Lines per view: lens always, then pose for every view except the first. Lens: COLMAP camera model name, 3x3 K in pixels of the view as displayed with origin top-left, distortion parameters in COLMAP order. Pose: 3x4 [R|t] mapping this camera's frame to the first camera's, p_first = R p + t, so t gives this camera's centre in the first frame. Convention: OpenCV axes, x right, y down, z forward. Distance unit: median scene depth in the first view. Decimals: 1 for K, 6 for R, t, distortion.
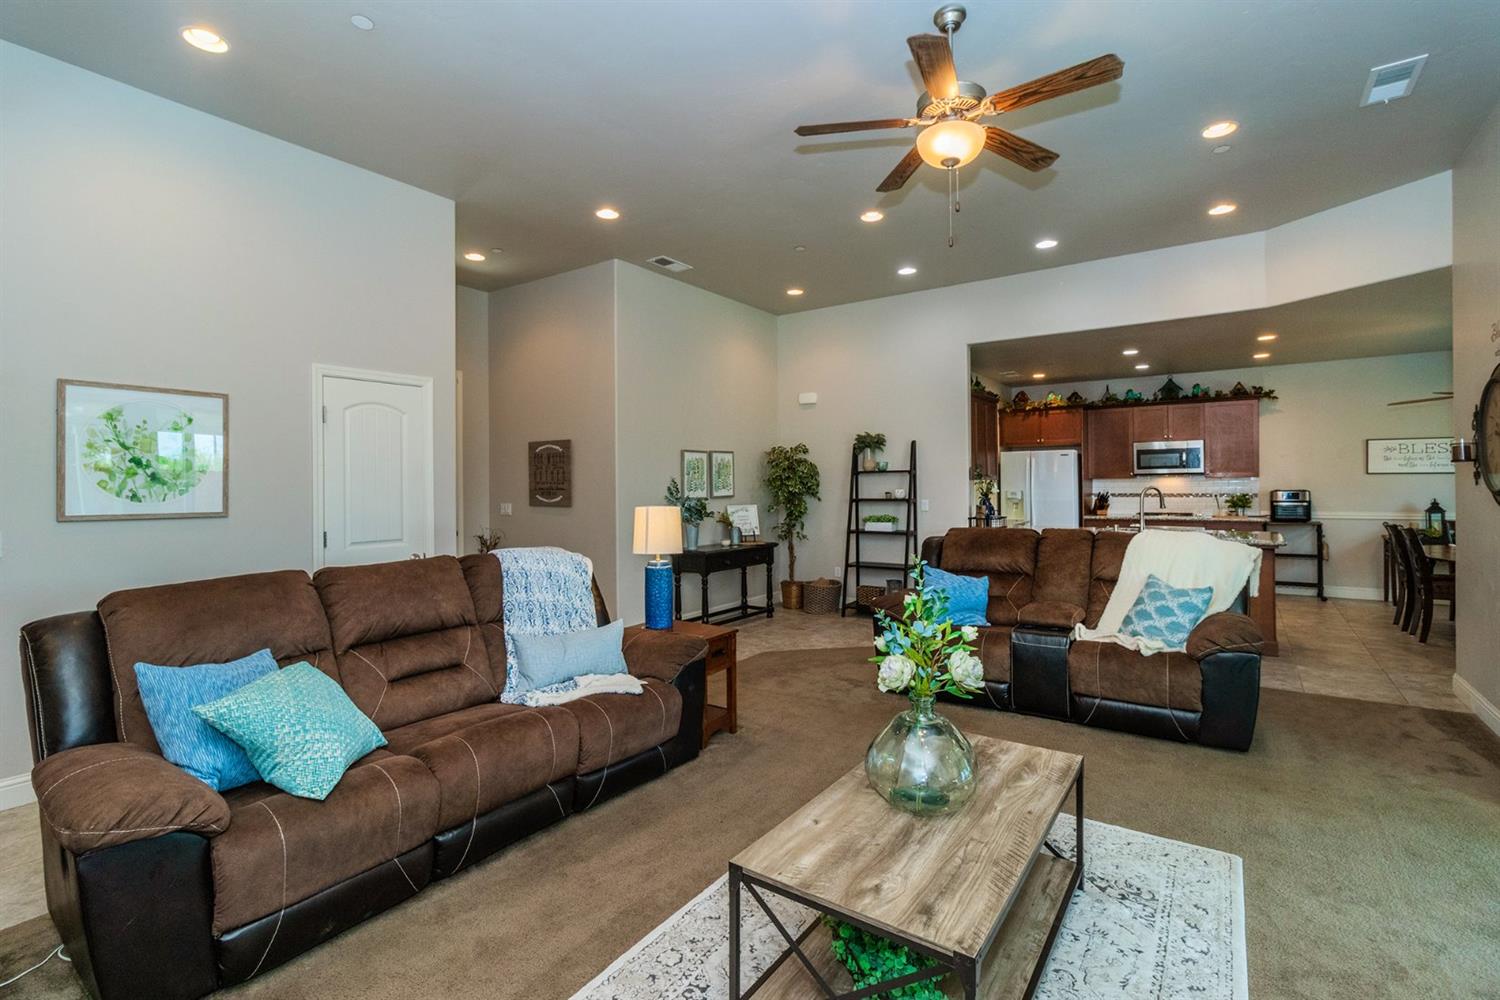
lens RADIAL K [[689.3, 0, 750.0], [0, 689.3, 481.0], [0, 0, 1]] dist [0.001097, 0.000389]
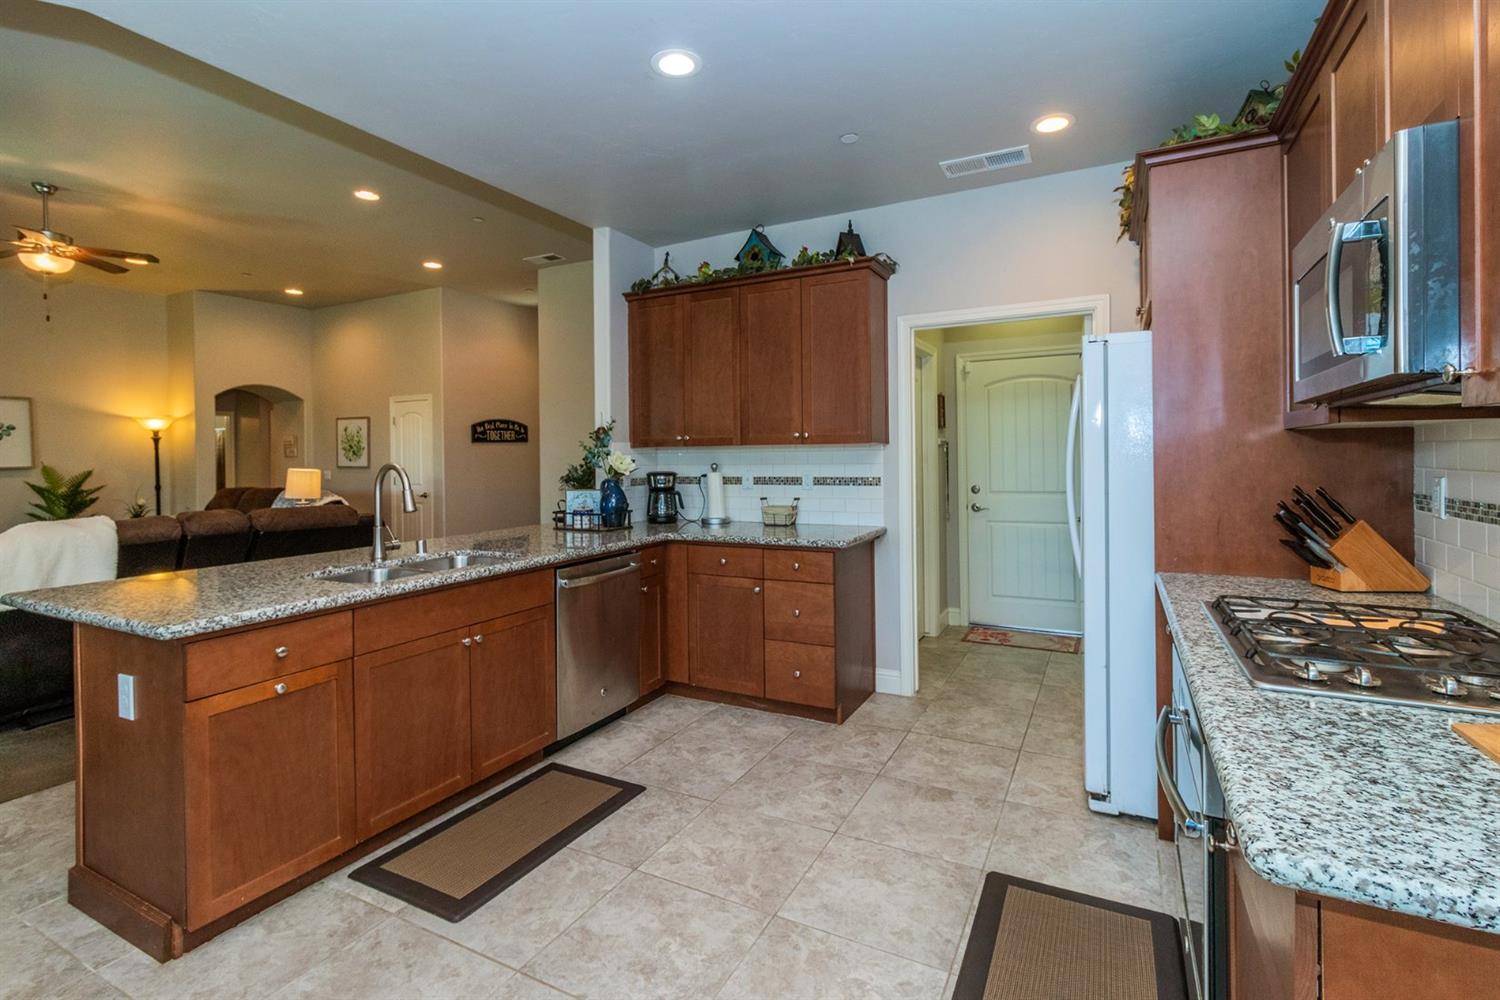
lens RADIAL K [[697.2, 0, 745.6], [0, 697.2, 456.1], [0, 0, 1]] dist [0.001656, -0.000131]
pose [[0.130652, 0.009420, -0.991384, 0.778416], [0.014336, 0.999832, 0.011389, 0.000277], [0.991325, -0.015700, 0.130495, 0.856838]]
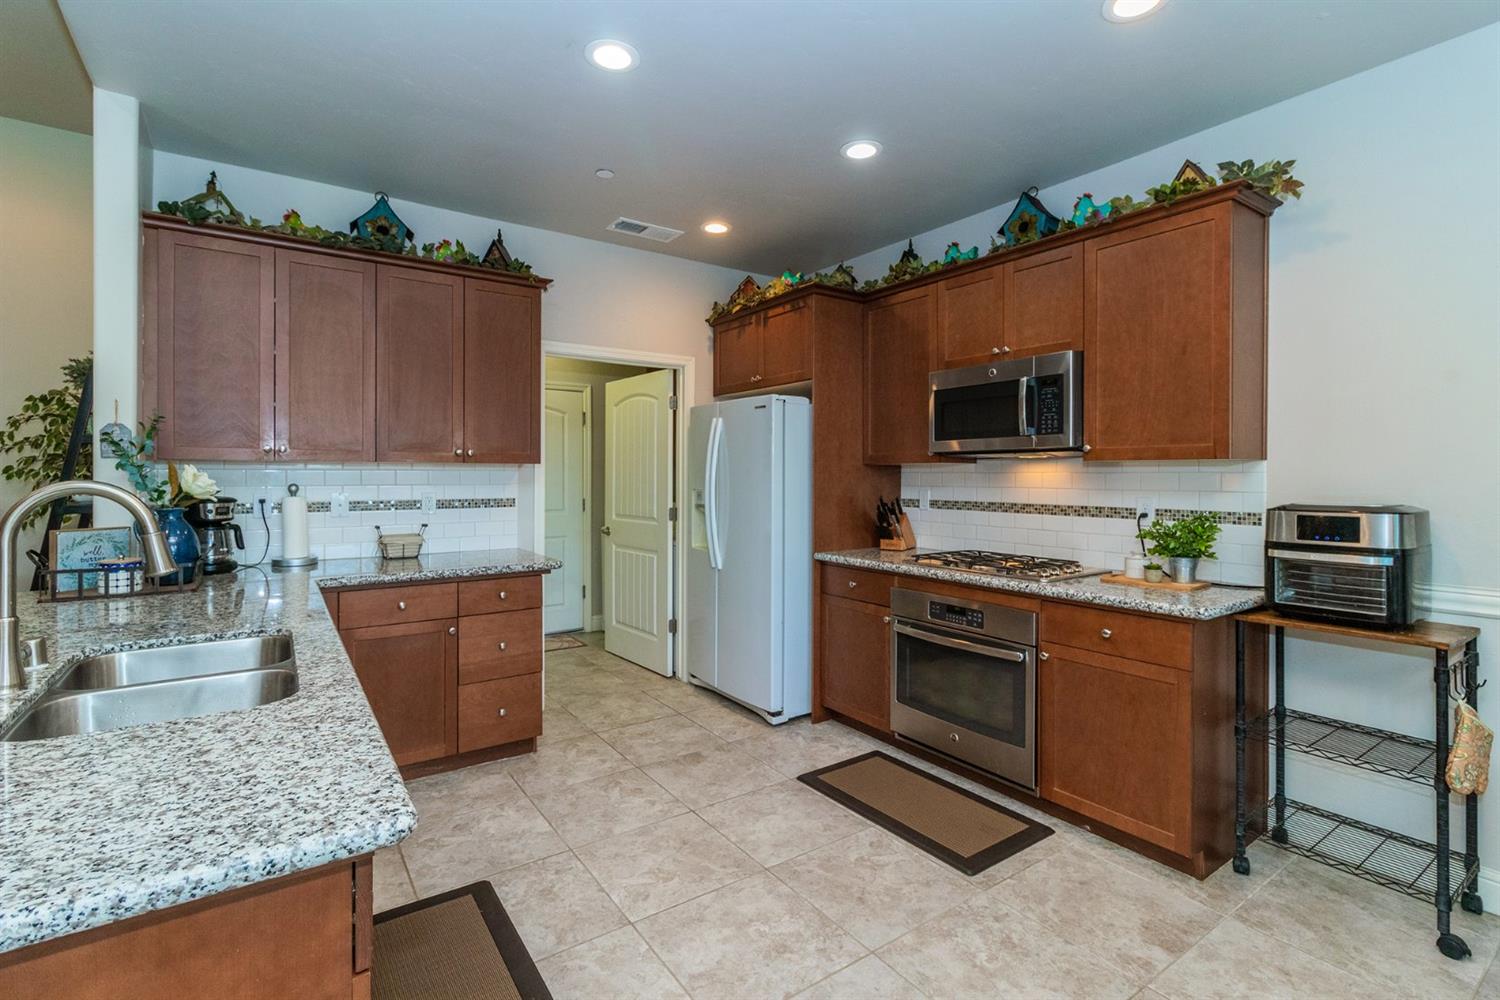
lens RADIAL K [[693.4, 0, 747.8], [0, 693.4, 476.6], [0, 0, 1]] dist [-0.000569, 0.000016]
pose [[0.940063, 0.013093, -0.340750, 0.626270], [-0.010175, 0.999895, 0.010349, 0.000530], [0.340850, -0.006262, 0.940097, 0.627862]]
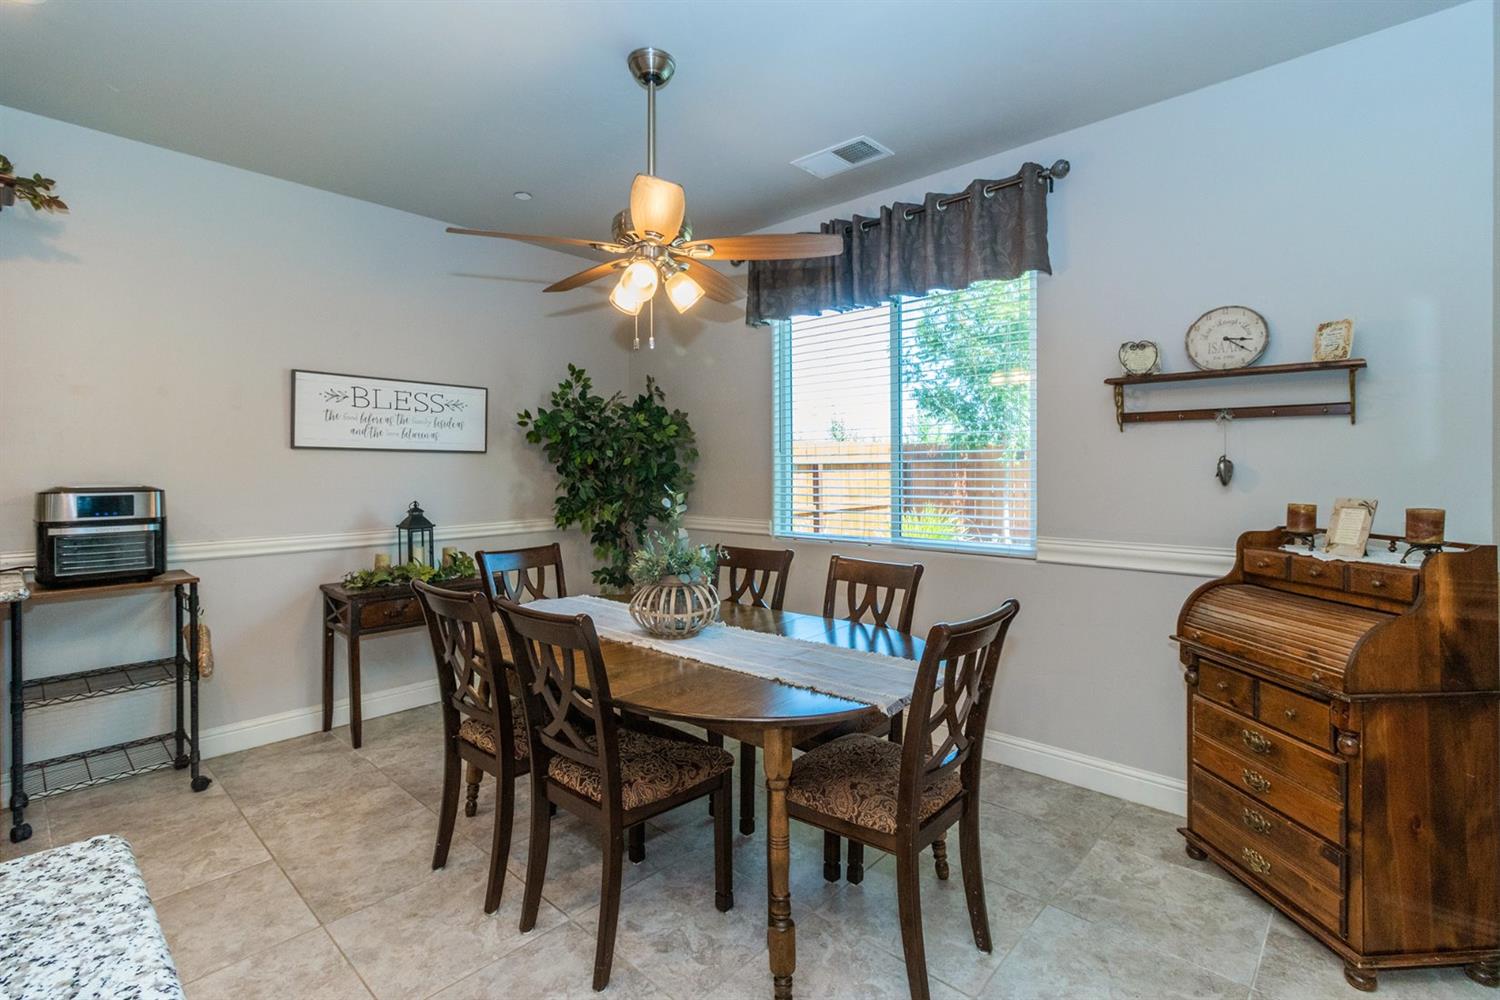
lens RADIAL K [[693.4, 0, 747.8], [0, 693.4, 476.6], [0, 0, 1]] dist [-0.000569, 0.000016]
pose [[0.132899, -0.000157, 0.991130, 0.466696], [-0.005658, 0.999984, 0.000917, 0.005069], [-0.991113, -0.005730, 0.132896, 0.613600]]
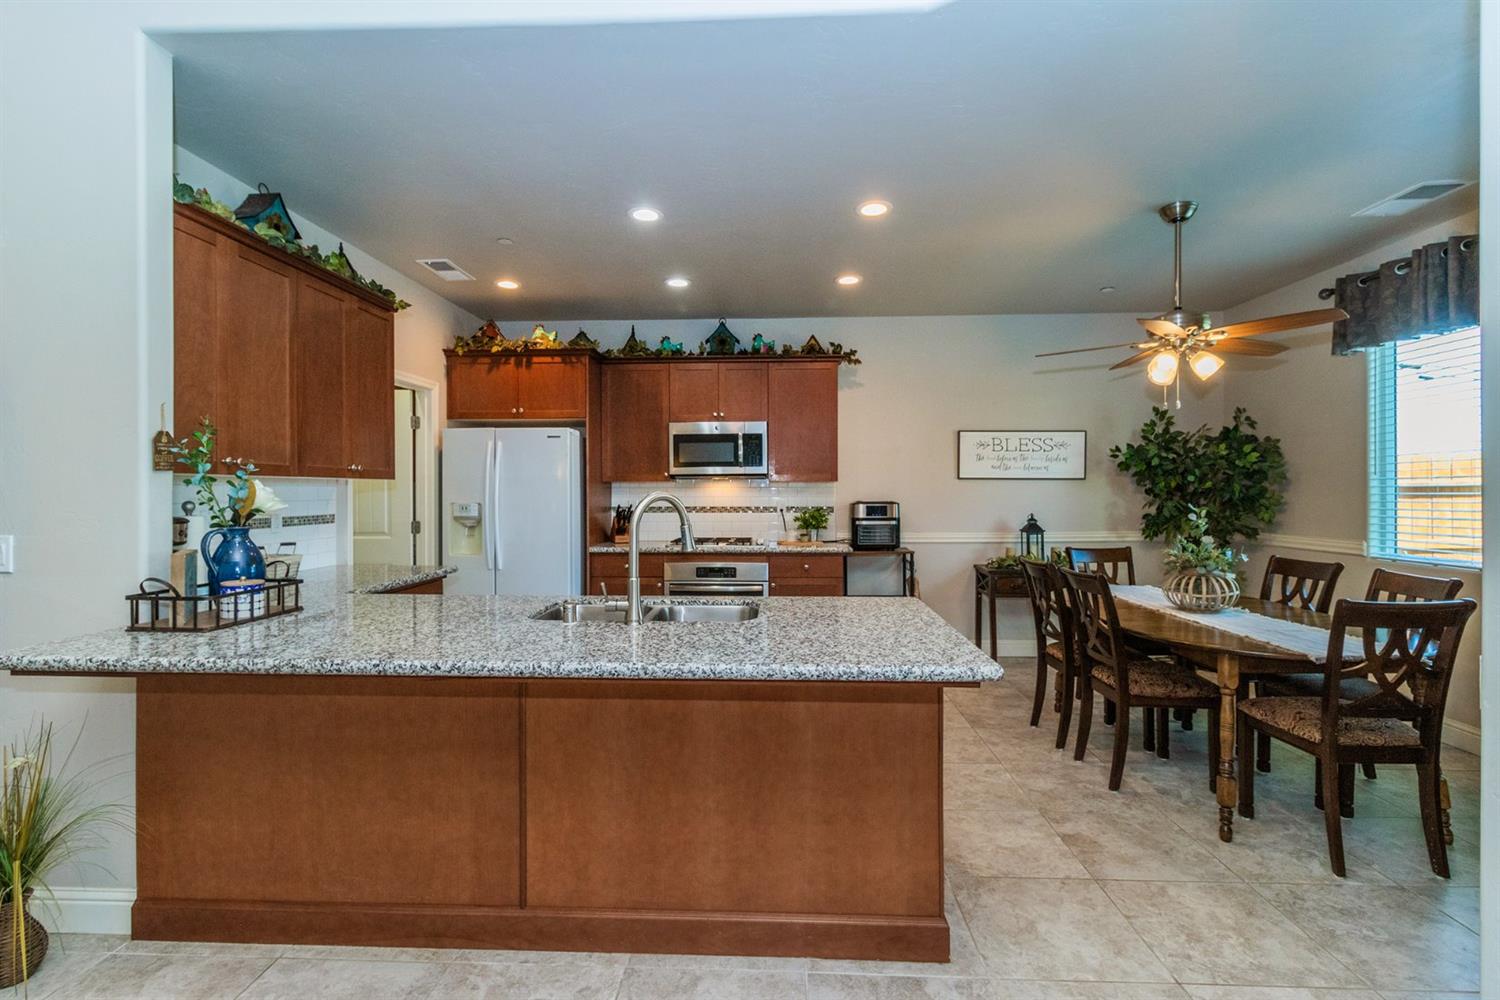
lens RADIAL K [[702.1, 0, 753.6], [0, 702.1, 482.7], [0, 0, 1]] dist [0.004313, 0.000292]
pose [[0.839374, 0.014265, 0.543367, 0.303809], [-0.008998, 0.999883, -0.012350, 0.003936], [-0.543480, 0.005477, 0.839404, 0.474533]]
